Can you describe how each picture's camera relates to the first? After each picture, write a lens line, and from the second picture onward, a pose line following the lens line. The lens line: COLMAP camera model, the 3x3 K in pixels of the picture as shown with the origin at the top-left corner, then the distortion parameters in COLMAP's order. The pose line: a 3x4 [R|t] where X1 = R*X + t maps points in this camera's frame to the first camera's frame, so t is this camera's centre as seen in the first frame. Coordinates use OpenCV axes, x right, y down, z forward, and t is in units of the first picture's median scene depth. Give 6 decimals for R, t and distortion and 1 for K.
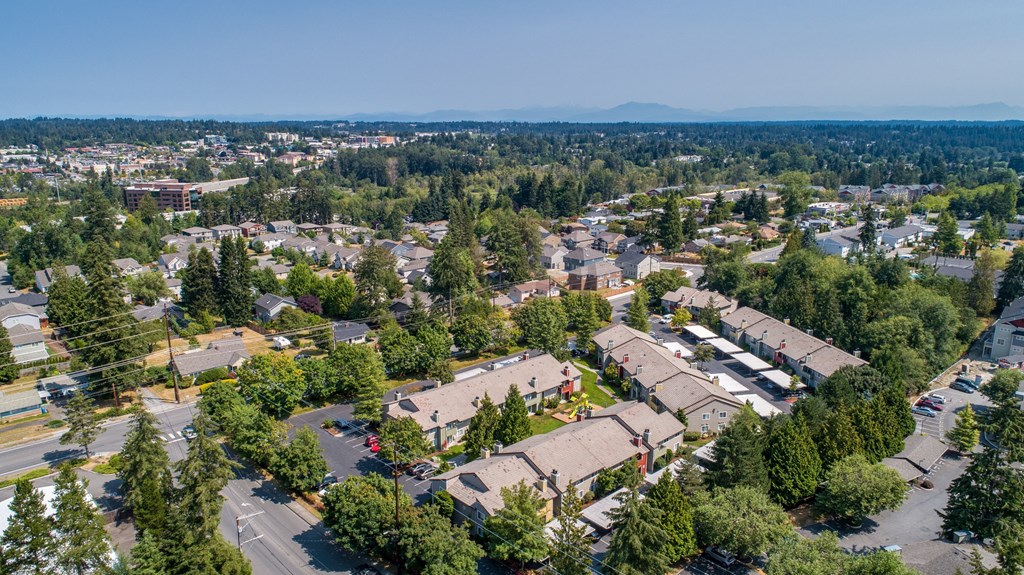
lens RADIAL K [[692.4, 0, 512.0], [0, 692.4, 287.5], [0, 0, 1]] dist [-0.005282, -0.000802]
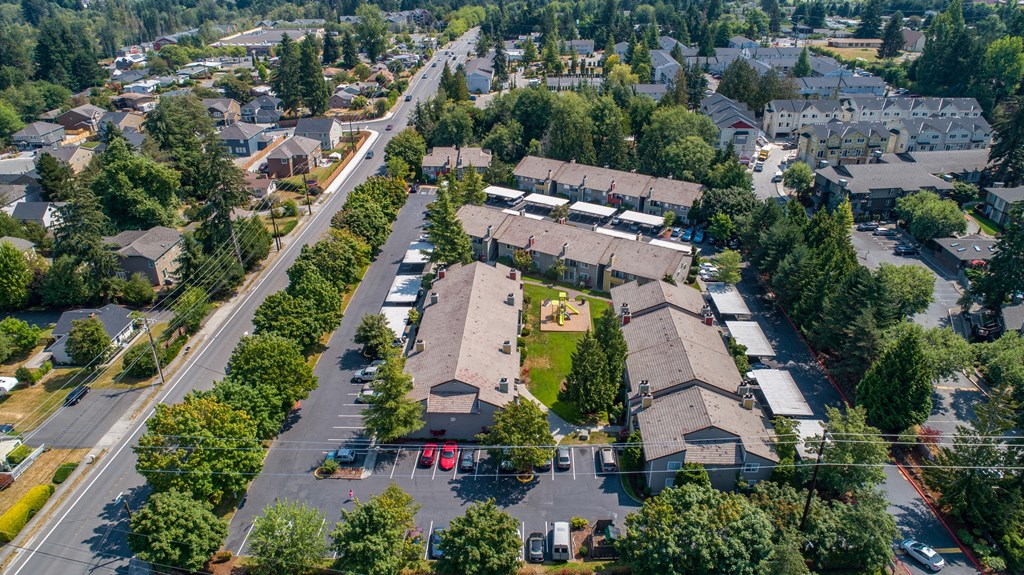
lens RADIAL K [[692.4, 0, 512.0], [0, 692.4, 287.5], [0, 0, 1]] dist [-0.005282, -0.000802]
pose [[0.704100, -0.317284, 0.635275, -0.370686], [0.168609, 0.943742, 0.284470, -0.081823], [-0.689793, -0.093182, 0.717985, 0.333025]]
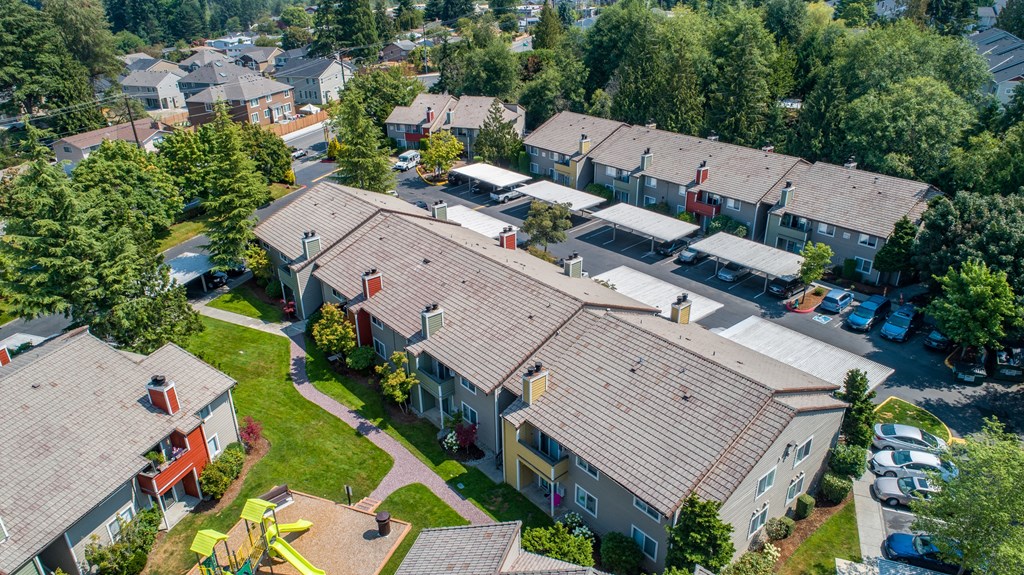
lens RADIAL K [[692.4, 0, 512.0], [0, 692.4, 287.5], [0, 0, 1]] dist [-0.005282, -0.000802]
pose [[0.886627, -0.210490, 0.411809, 0.078831], [0.124299, 0.966118, 0.226200, 0.035419], [-0.445468, -0.149368, 0.882750, 0.601210]]
